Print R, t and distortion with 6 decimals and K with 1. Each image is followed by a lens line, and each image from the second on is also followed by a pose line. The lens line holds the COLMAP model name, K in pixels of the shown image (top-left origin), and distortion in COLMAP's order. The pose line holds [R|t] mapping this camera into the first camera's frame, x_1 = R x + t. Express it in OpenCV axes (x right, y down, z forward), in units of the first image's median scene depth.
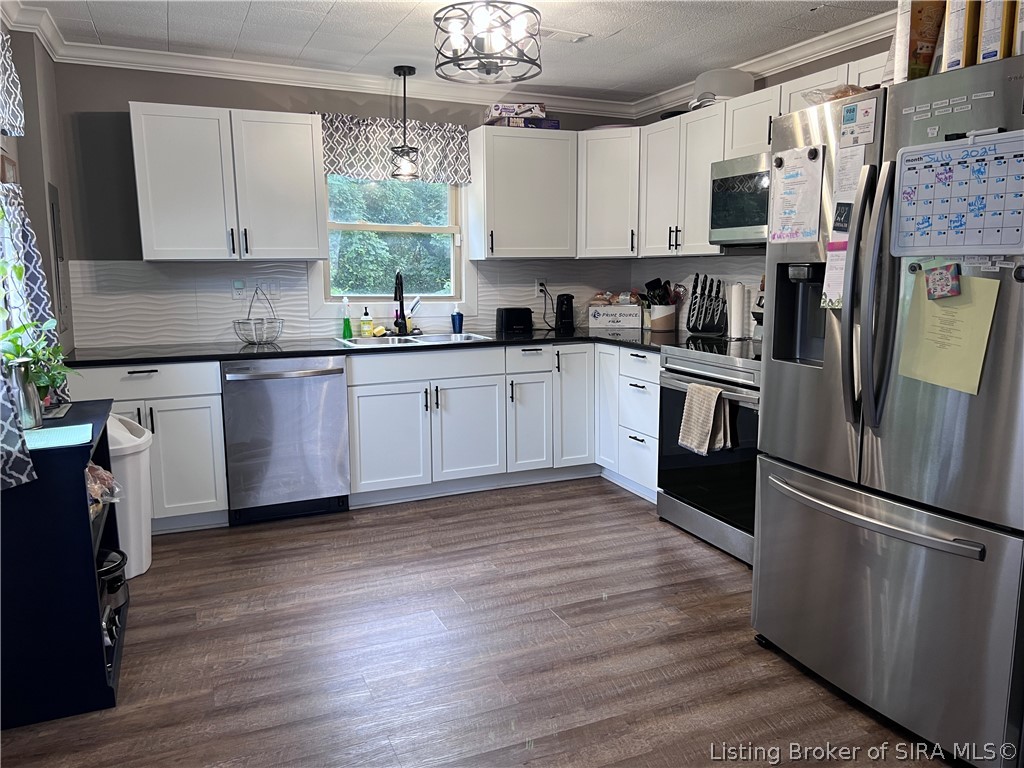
lens RADIAL K [[759.1, 0, 512.0], [0, 759.1, 384.0], [0, 0, 1]] dist [0.071081, -0.090624]
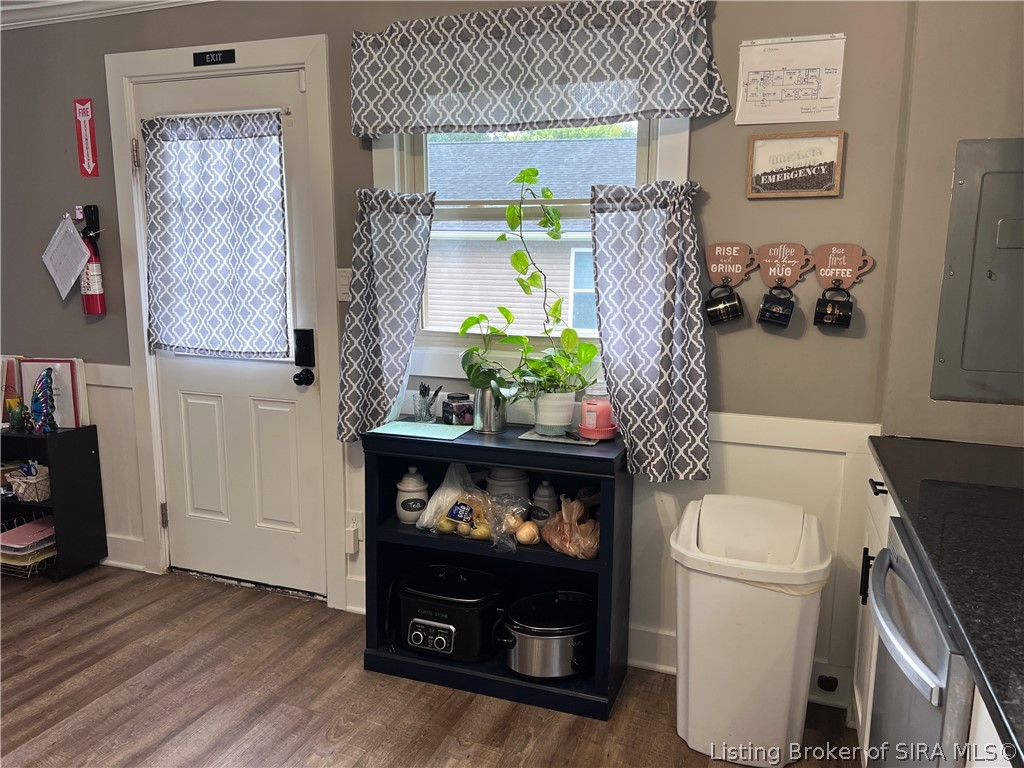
lens RADIAL K [[780.9, 0, 512.0], [0, 780.9, 384.0], [0, 0, 1]] dist [0.048832, -0.069362]
pose [[-0.687658, 0.122406, -0.715642, 0.056167], [-0.117975, 0.953747, 0.276494, -0.169436], [0.716386, 0.274561, -0.641411, 0.945682]]
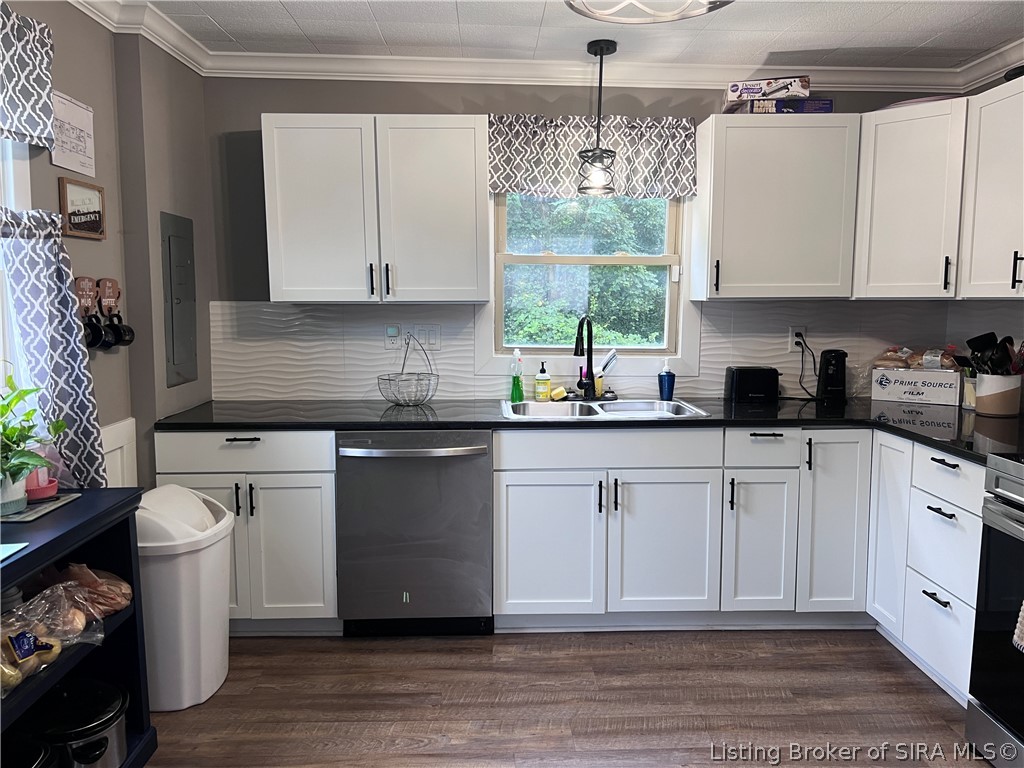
lens RADIAL K [[759.1, 0, 512.0], [0, 759.1, 384.0], [0, 0, 1]] dist [0.071081, -0.090624]
pose [[0.928287, 0.049062, -0.368613, 0.065103], [-0.062894, 0.997692, -0.025596, -0.058741], [0.366507, 0.046944, 0.929230, 0.284722]]
